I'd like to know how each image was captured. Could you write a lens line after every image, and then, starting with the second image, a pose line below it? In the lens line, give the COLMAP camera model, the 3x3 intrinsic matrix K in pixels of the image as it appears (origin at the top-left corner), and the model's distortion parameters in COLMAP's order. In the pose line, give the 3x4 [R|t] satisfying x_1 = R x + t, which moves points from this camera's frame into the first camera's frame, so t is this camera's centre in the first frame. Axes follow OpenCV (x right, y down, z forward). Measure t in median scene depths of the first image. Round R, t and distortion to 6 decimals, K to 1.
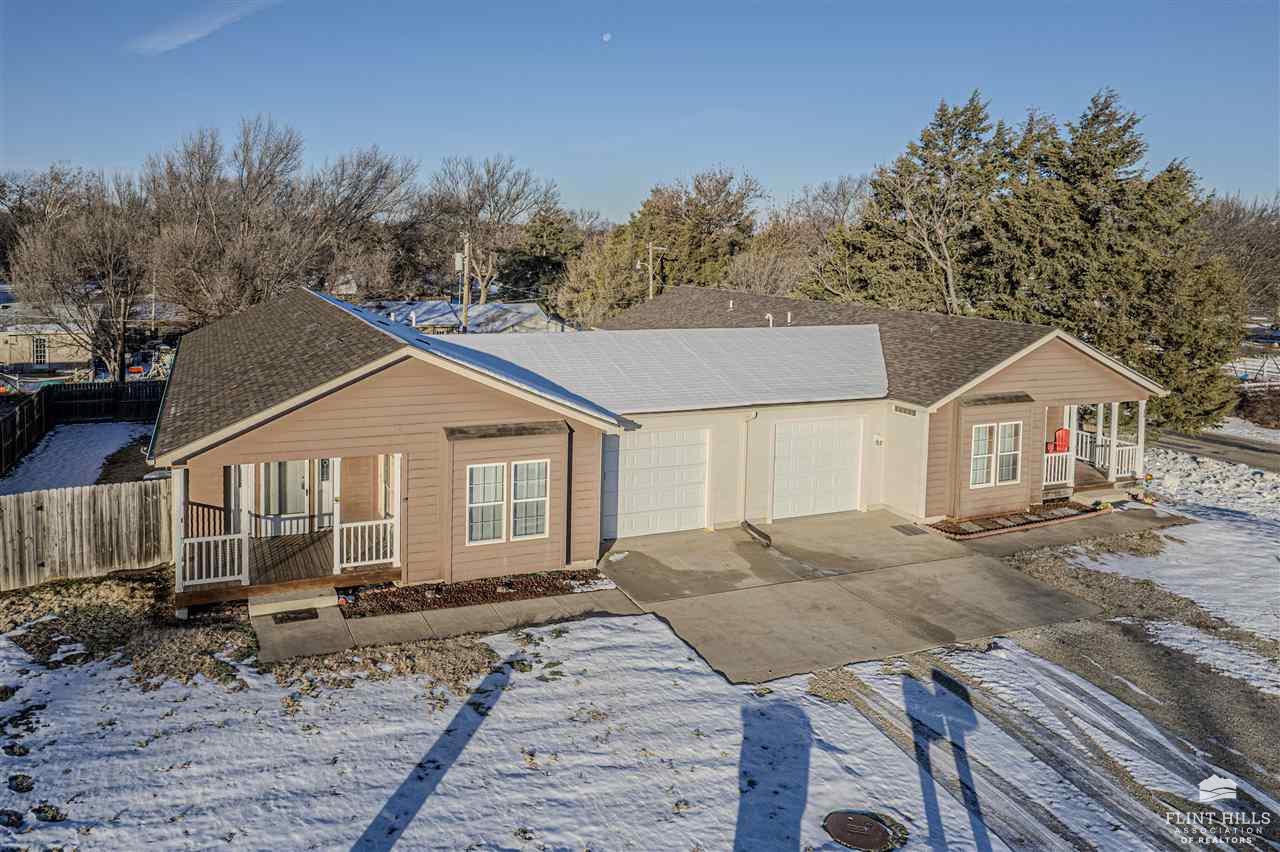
lens RADIAL K [[859.7, 0, 516.7], [0, 859.7, 277.3], [0, 0, 1]] dist [-0.027328, -0.000229]
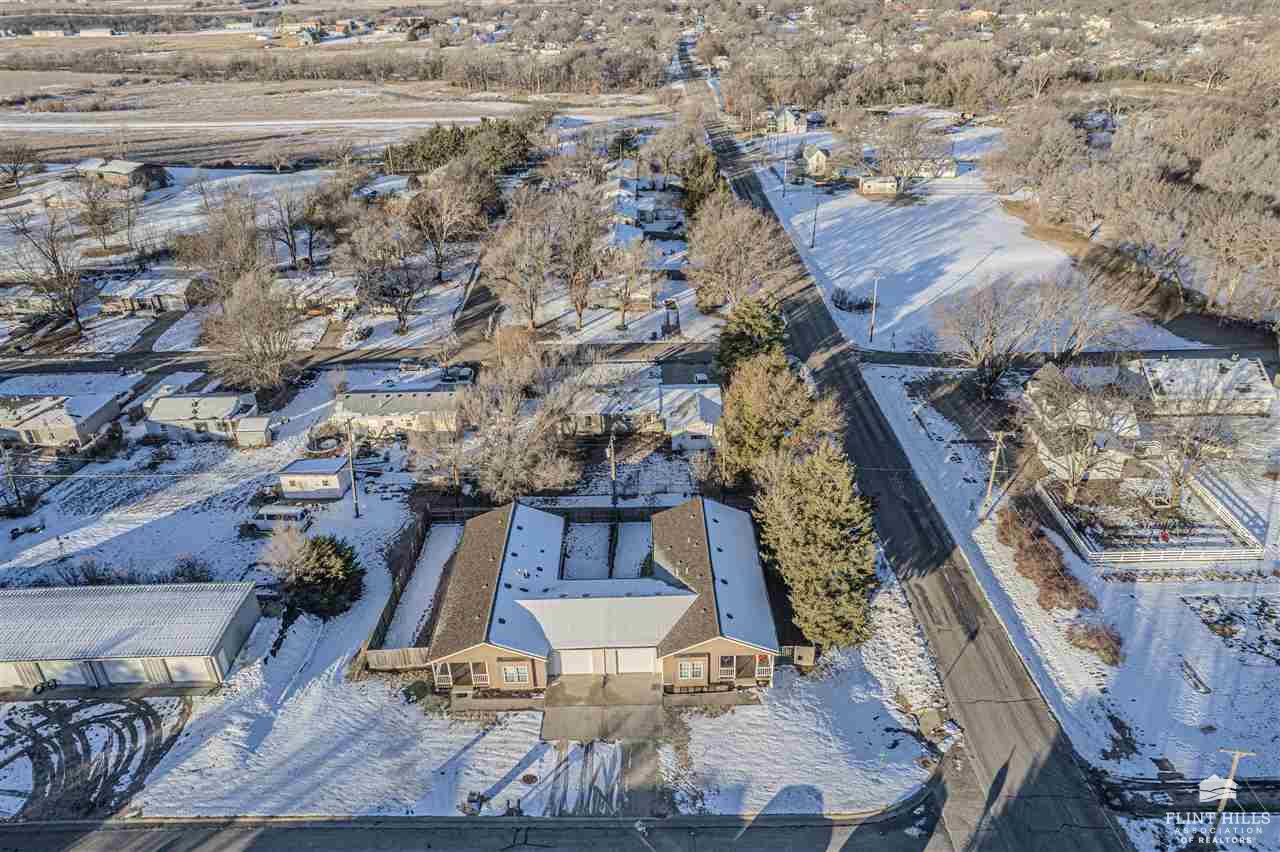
lens RADIAL K [[873.4, 0, 647.4], [0, 873.4, 426.3], [0, 0, 1]] dist [-0.076078, 0.064664]
pose [[0.944949, 0.118131, -0.305149, 1.729924], [0.022923, 0.906369, 0.421864, -2.554296], [0.326413, -0.405635, 0.853765, -1.776405]]
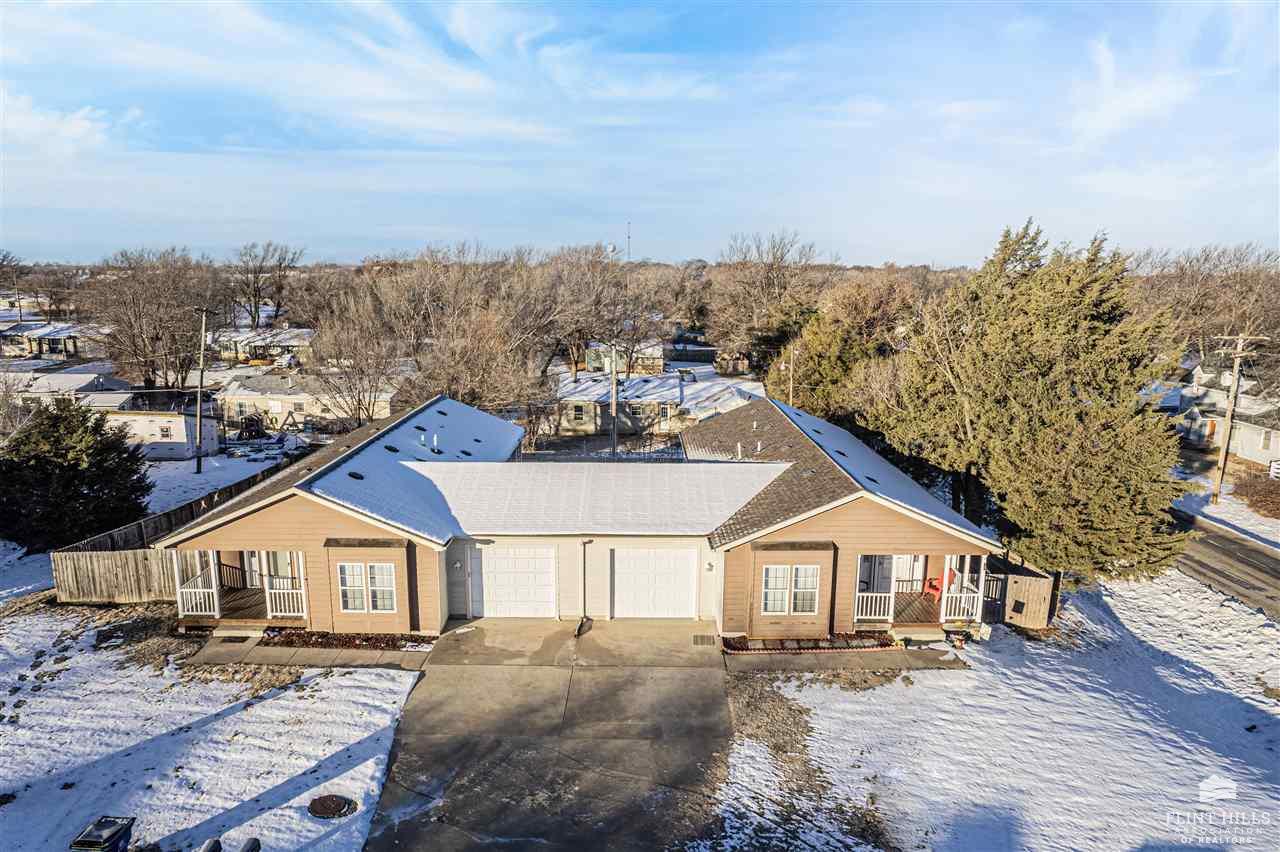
lens RADIAL K [[820.2, 0, 646.1], [0, 820.2, 424.4], [0, 0, 1]] dist [-0.078785, 0.071805]
pose [[0.944002, 0.052129, -0.325796, 1.029866], [-0.007799, 0.990689, 0.135918, -0.259799], [0.329847, -0.125766, 0.935619, -0.187544]]
